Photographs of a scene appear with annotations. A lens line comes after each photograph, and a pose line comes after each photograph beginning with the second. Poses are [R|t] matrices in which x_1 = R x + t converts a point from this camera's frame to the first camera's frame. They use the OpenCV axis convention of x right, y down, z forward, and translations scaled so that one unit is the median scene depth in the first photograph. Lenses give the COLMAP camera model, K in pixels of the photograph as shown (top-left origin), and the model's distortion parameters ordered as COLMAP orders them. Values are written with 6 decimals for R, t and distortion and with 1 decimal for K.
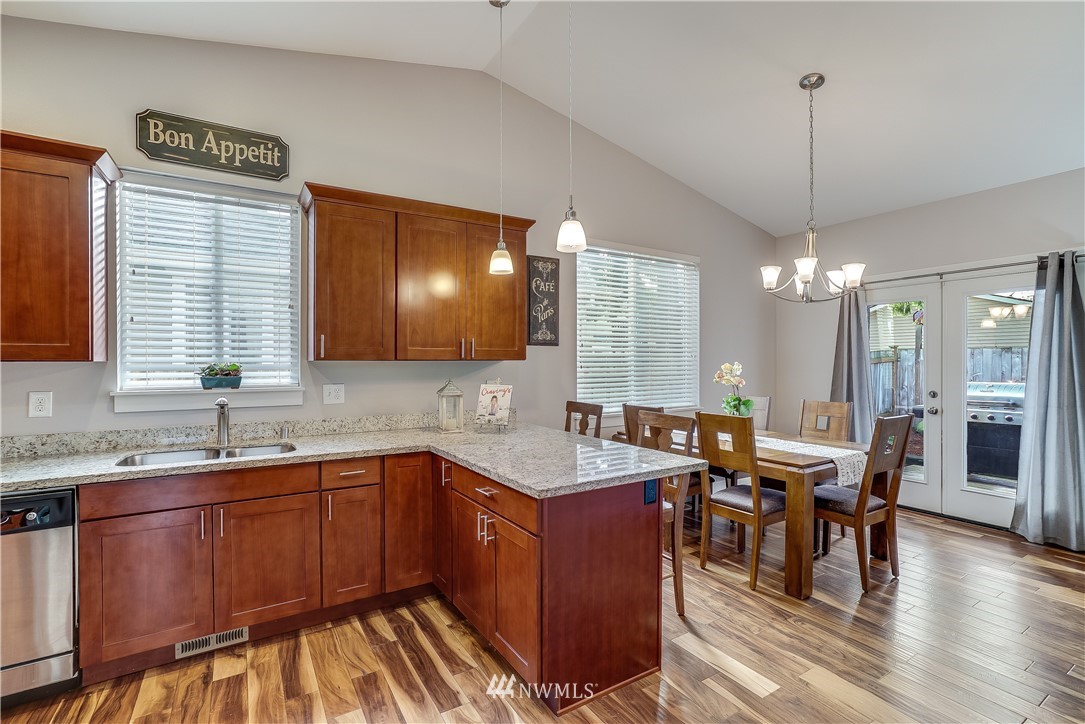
lens RADIAL K [[497.7, 0, 549.1], [0, 497.7, 364.1], [0, 0, 1]] dist [-0.001458, 0.004538]
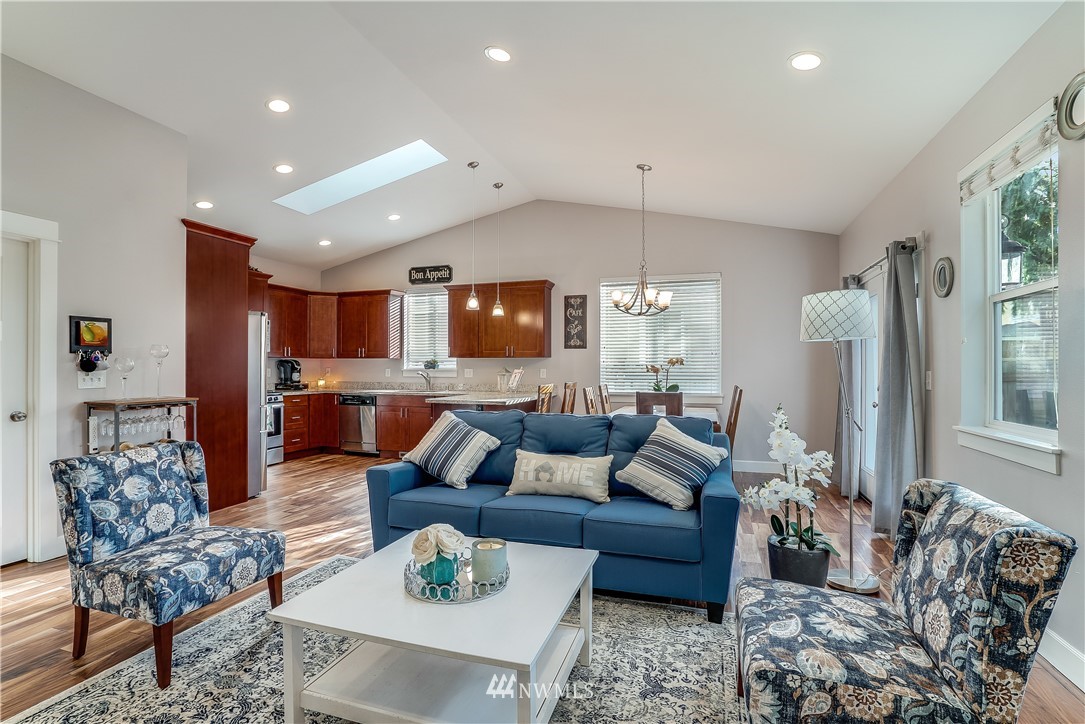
lens RADIAL K [[528.9, 0, 543.3], [0, 528.9, 364.2], [0, 0, 1]] dist [-0.028802, 0.000872]
pose [[0.639083, 0.000578, -0.769138, 1.404912], [-0.008405, 0.999945, -0.006232, 0.028511], [0.769092, 0.010448, 0.639053, -0.222417]]
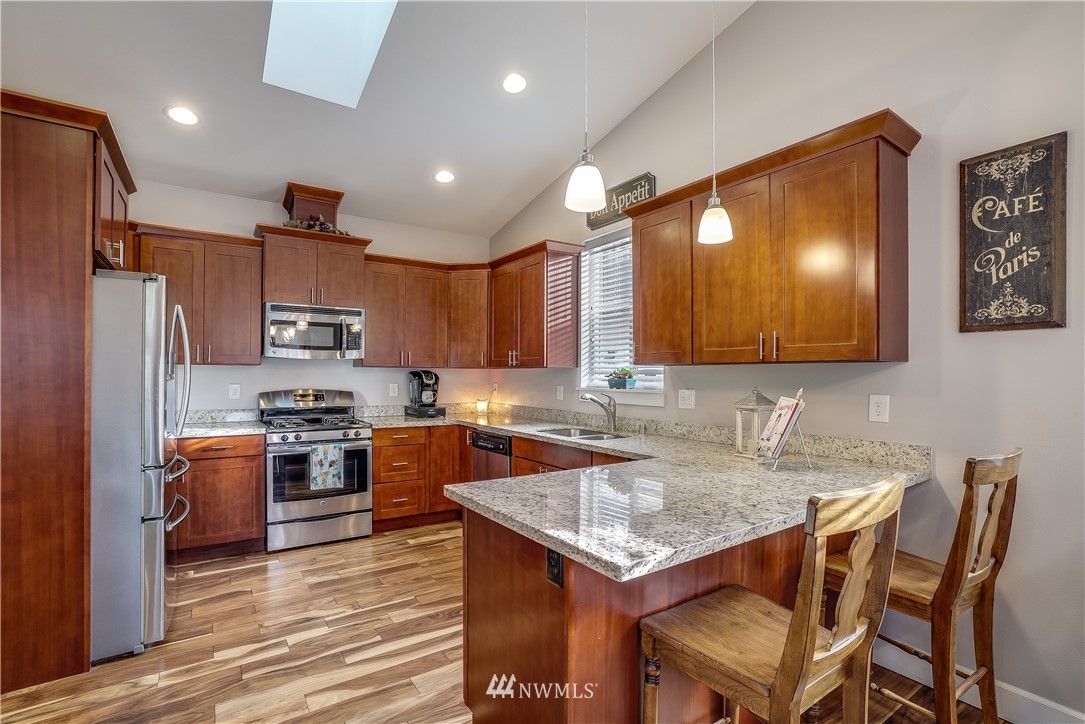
lens RADIAL K [[502.4, 0, 540.5], [0, 502.4, 373.1], [0, 0, 1]] dist [-0.026253, 0.008518]
pose [[0.041537, -0.000625, -0.999137, 0.496625], [-0.010694, 0.999942, -0.001070, 0.010552], [0.999080, 0.010729, 0.041527, 0.583193]]
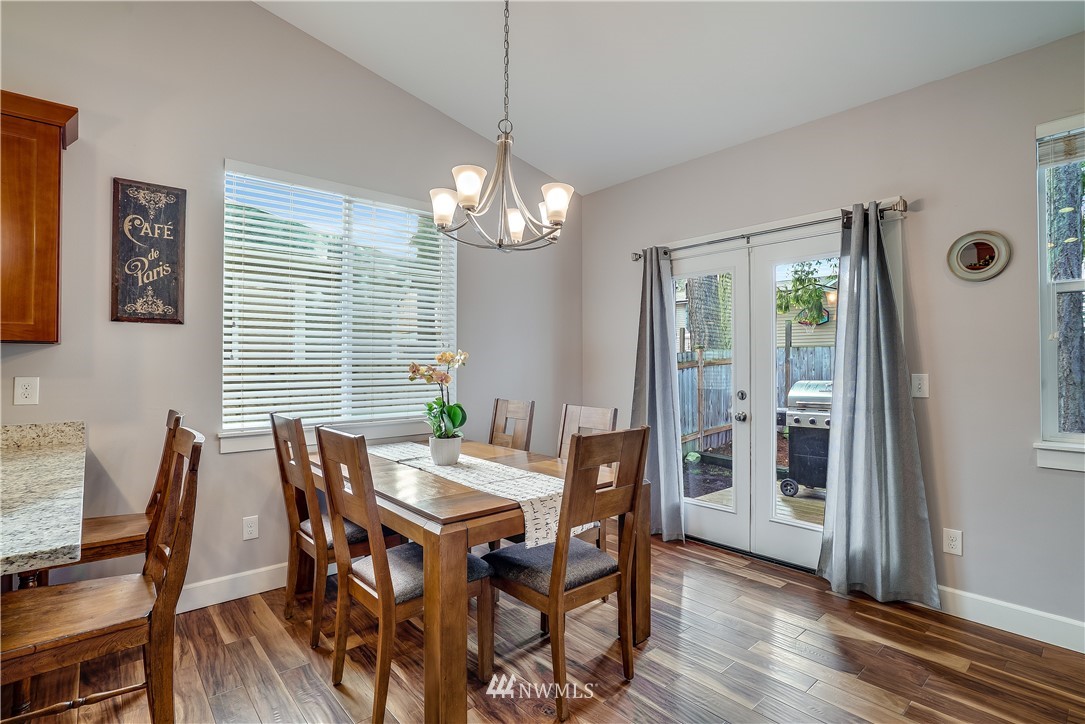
lens RADIAL K [[528.9, 0, 542.0], [0, 528.9, 360.3], [0, 0, 1]] dist [-0.028802, 0.000872]
pose [[0.987499, 0.001287, 0.157621, 0.416756], [0.000937, 0.999901, -0.014033, 0.021723], [-0.157623, 0.014005, 0.987400, 0.300333]]
